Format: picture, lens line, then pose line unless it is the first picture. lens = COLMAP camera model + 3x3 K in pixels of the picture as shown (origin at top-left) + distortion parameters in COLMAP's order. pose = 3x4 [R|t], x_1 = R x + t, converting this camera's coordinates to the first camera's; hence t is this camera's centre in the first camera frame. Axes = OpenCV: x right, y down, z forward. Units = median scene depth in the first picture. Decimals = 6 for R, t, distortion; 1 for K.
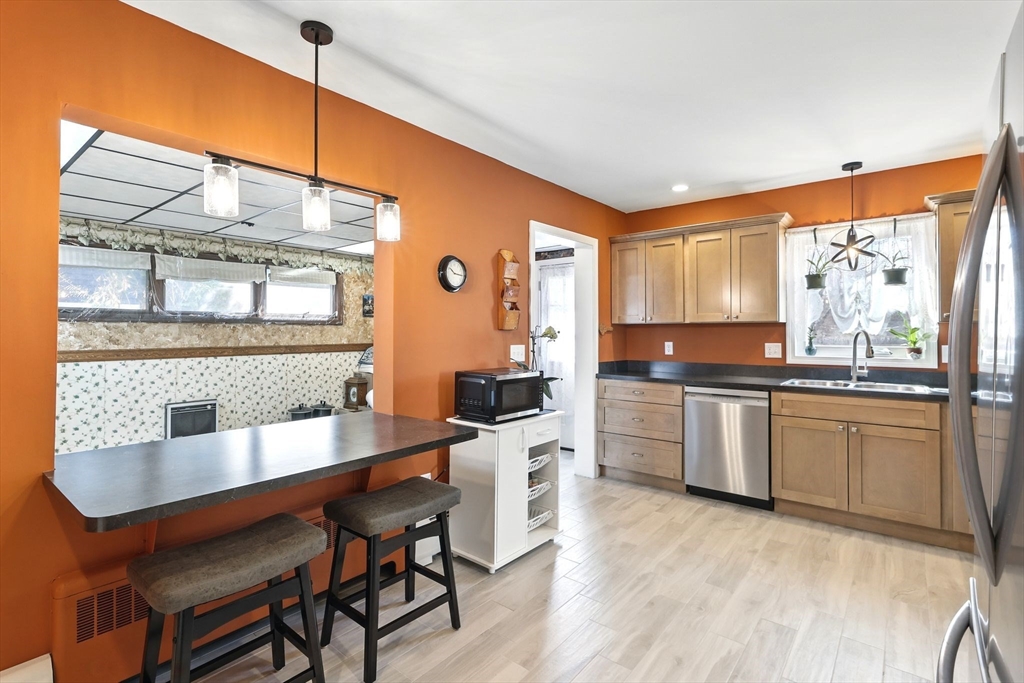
lens RADIAL K [[494.0, 0, 509.4], [0, 494.0, 334.9], [0, 0, 1]] dist [-0.000871, -0.000086]
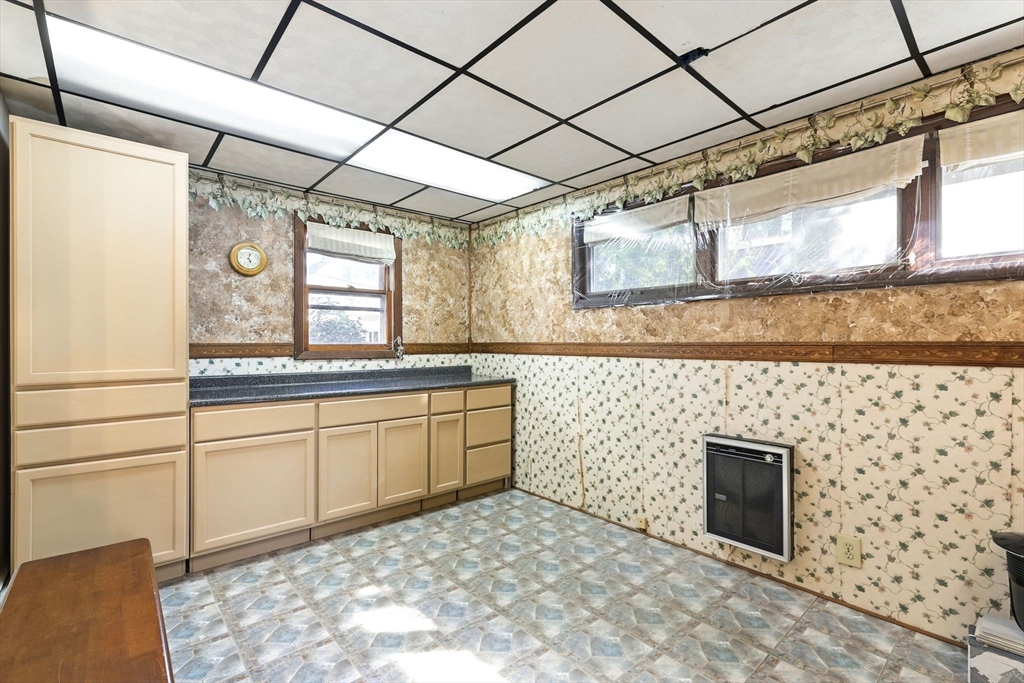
lens RADIAL K [[467.1, 0, 508.2], [0, 467.1, 338.4], [0, 0, 1]] dist [0.001578, 0.001157]
pose [[-0.178555, -0.006356, -0.983909, -0.079129], [-0.004393, 0.999974, -0.005663, 0.025075], [0.983920, 0.003311, -0.178578, 0.808946]]
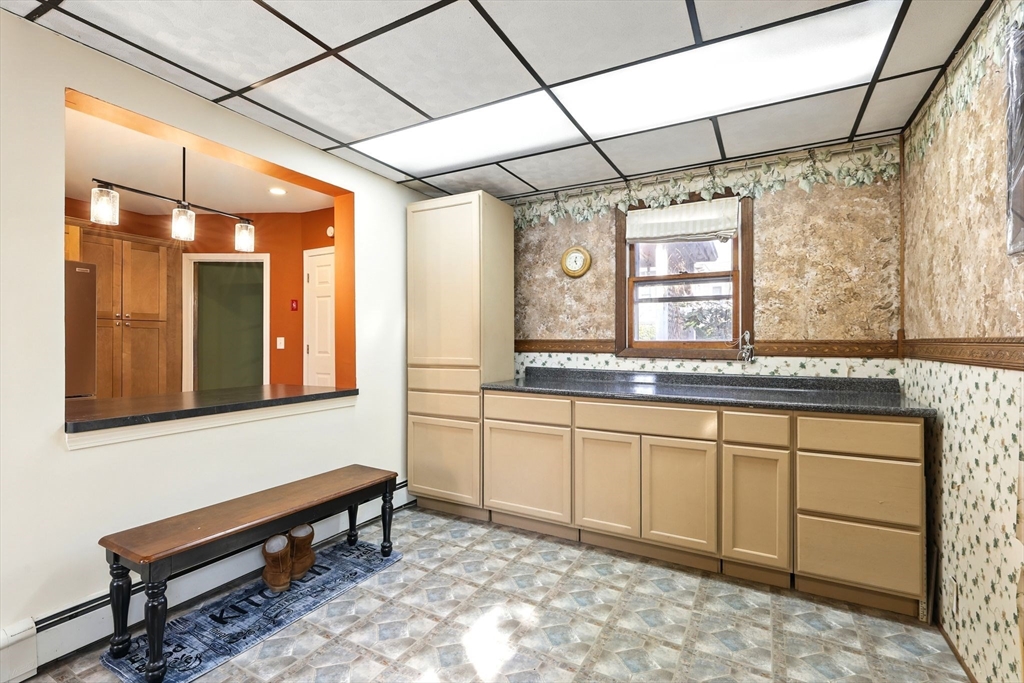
lens RADIAL K [[467.1, 0, 508.8], [0, 467.1, 338.7], [0, 0, 1]] dist [0.001578, 0.001157]
pose [[-0.986591, -0.003193, -0.163182, -0.508697], [-0.003114, 0.999995, -0.000744, 0.029815], [0.163183, -0.000226, -0.986596, 1.052498]]
